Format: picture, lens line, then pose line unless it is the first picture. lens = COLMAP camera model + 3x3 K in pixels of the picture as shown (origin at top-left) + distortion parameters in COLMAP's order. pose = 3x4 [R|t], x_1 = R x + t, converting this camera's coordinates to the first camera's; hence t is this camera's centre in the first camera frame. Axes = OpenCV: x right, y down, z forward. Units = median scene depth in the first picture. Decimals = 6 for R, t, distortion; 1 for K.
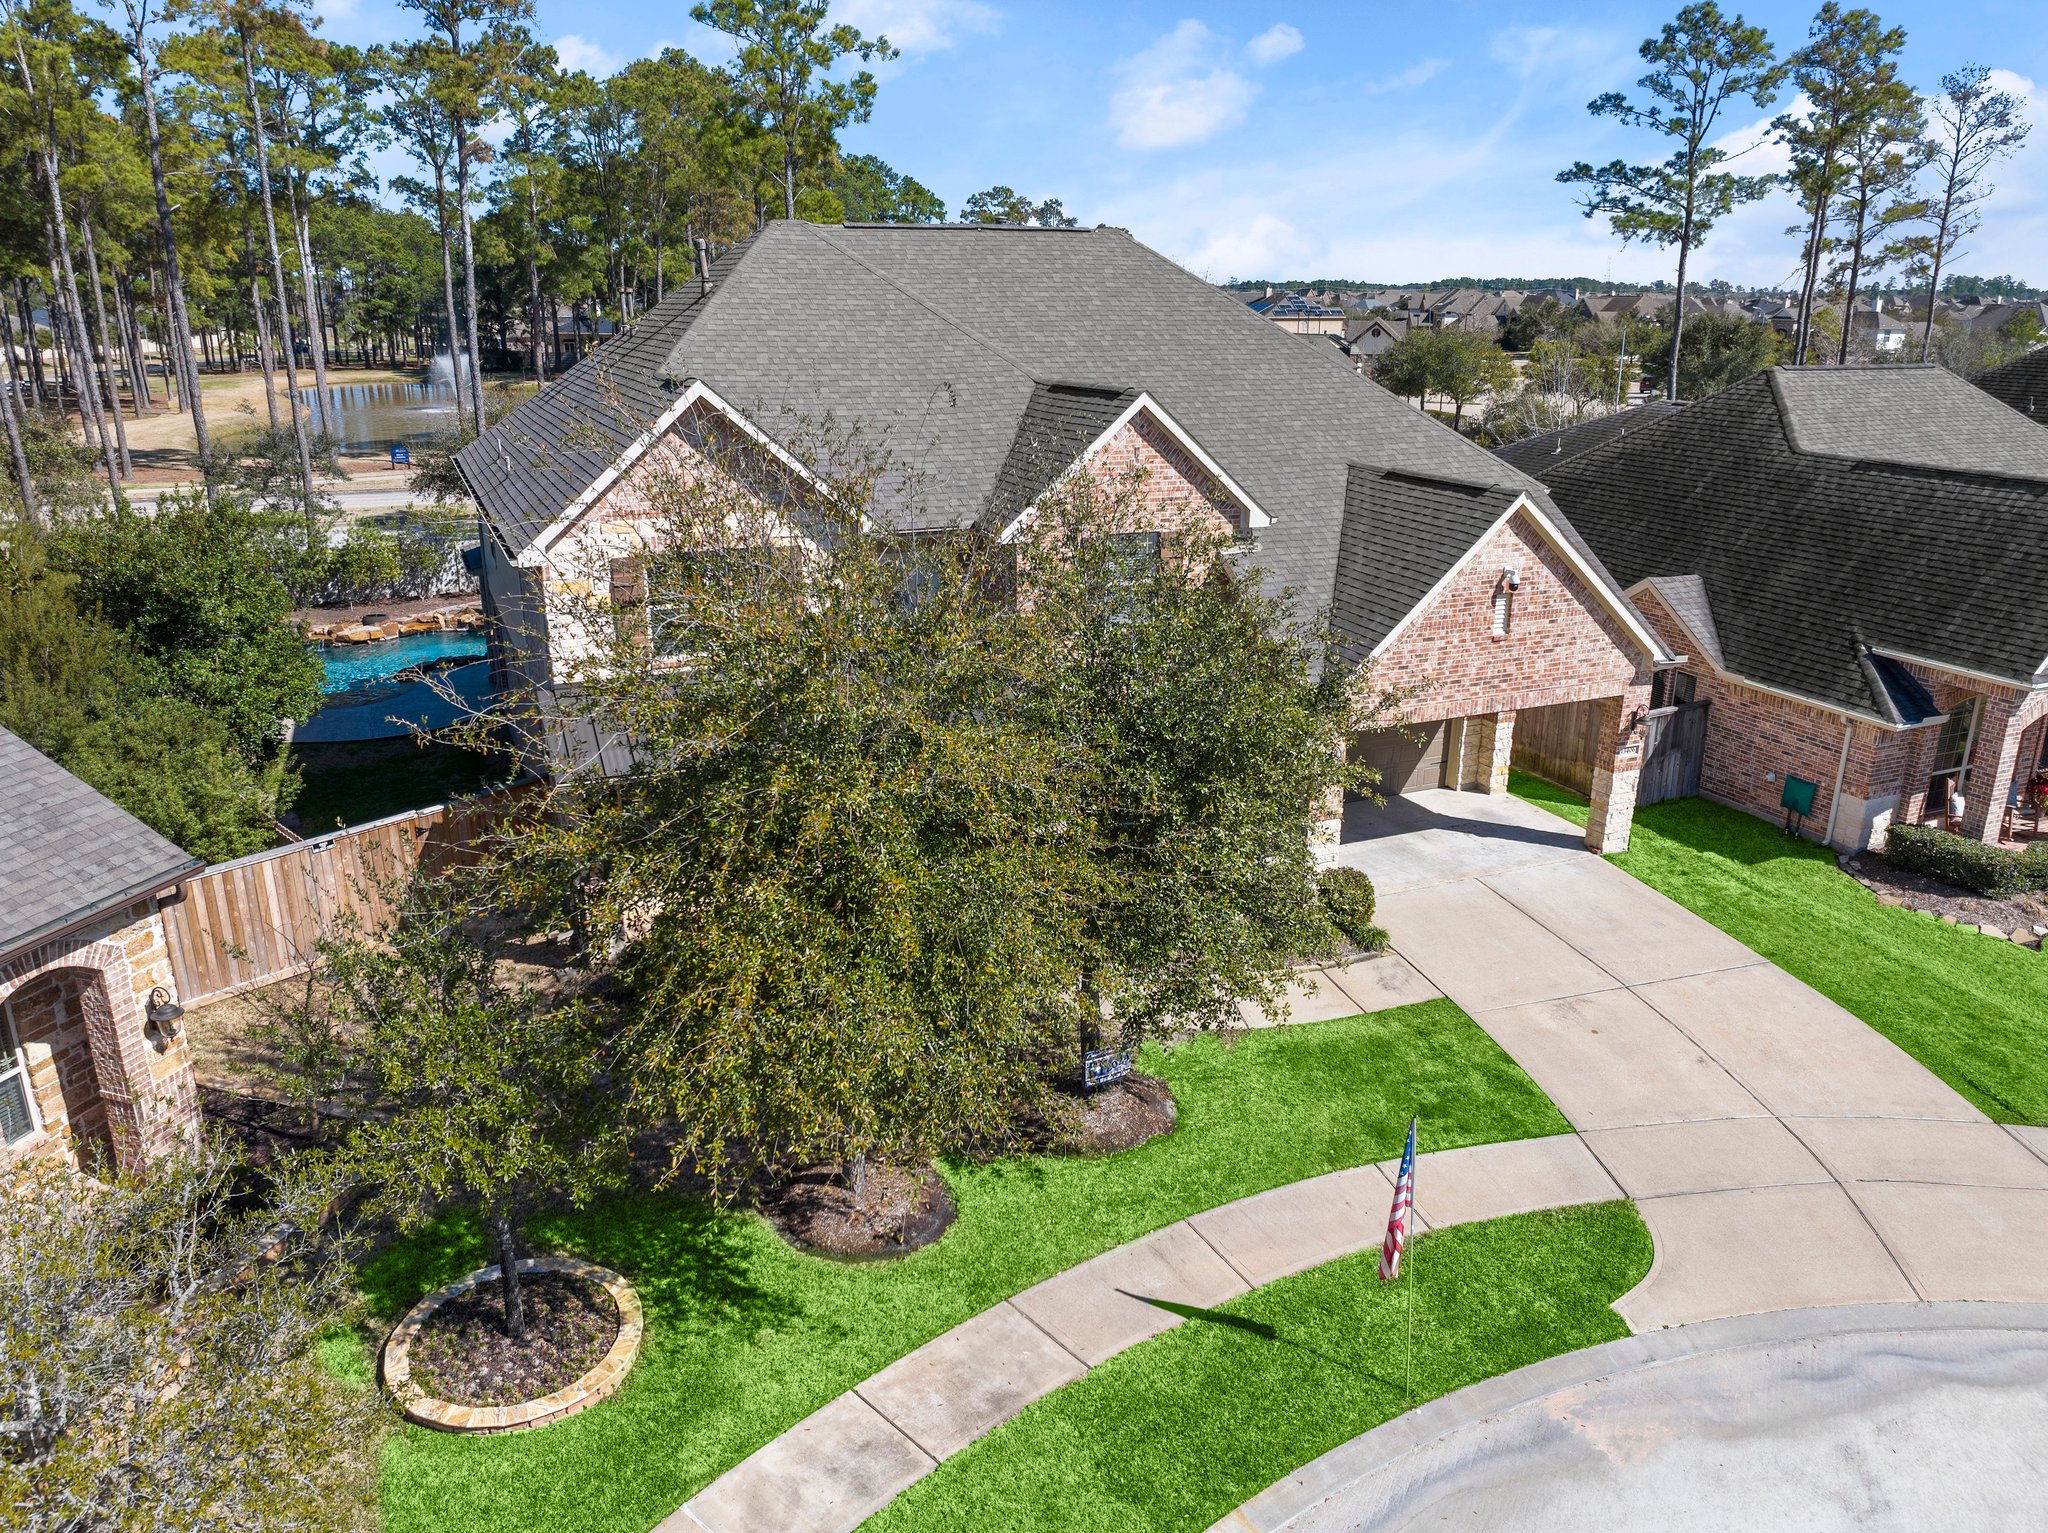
lens RADIAL K [[1458.0, 0, 1024.0], [0, 1458.0, 766.5], [0, 0, 1]] dist [-0.040122, 0.005246]
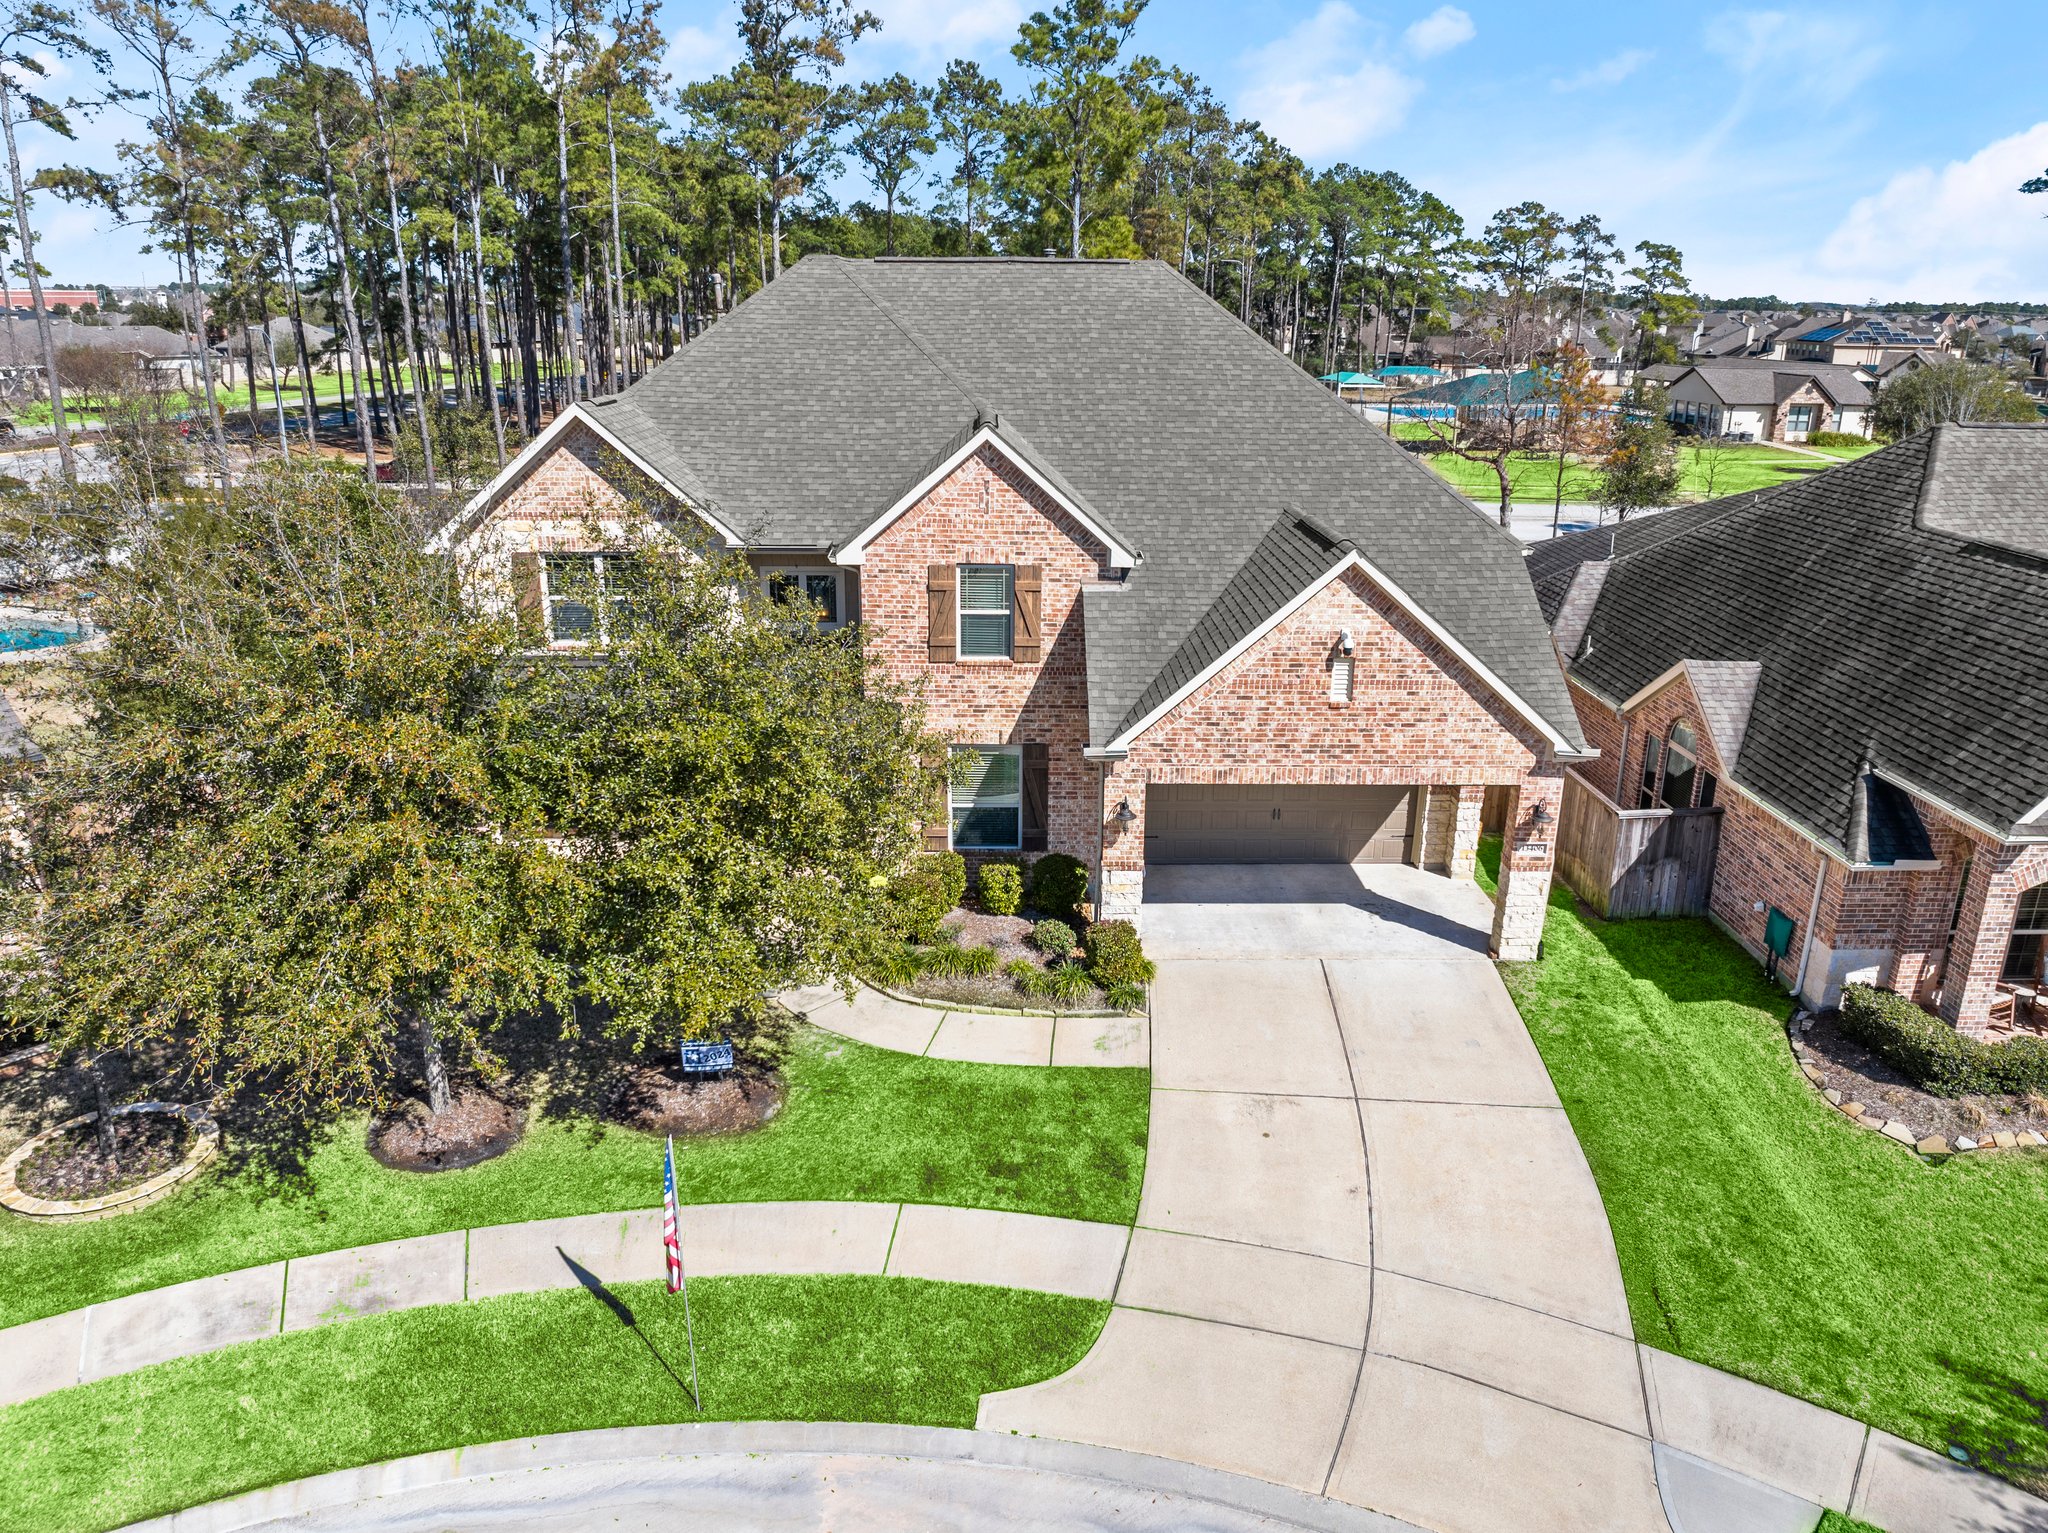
lens RADIAL K [[1441.6, 0, 1024.0], [0, 1441.6, 766.5], [0, 0, 1]] dist [-0.037710, 0.002092]
pose [[0.923953, 0.123743, -0.361937, 0.466185], [-0.125369, 0.991927, 0.019088, -0.040647], [0.361377, 0.027739, 0.932007, 0.070080]]
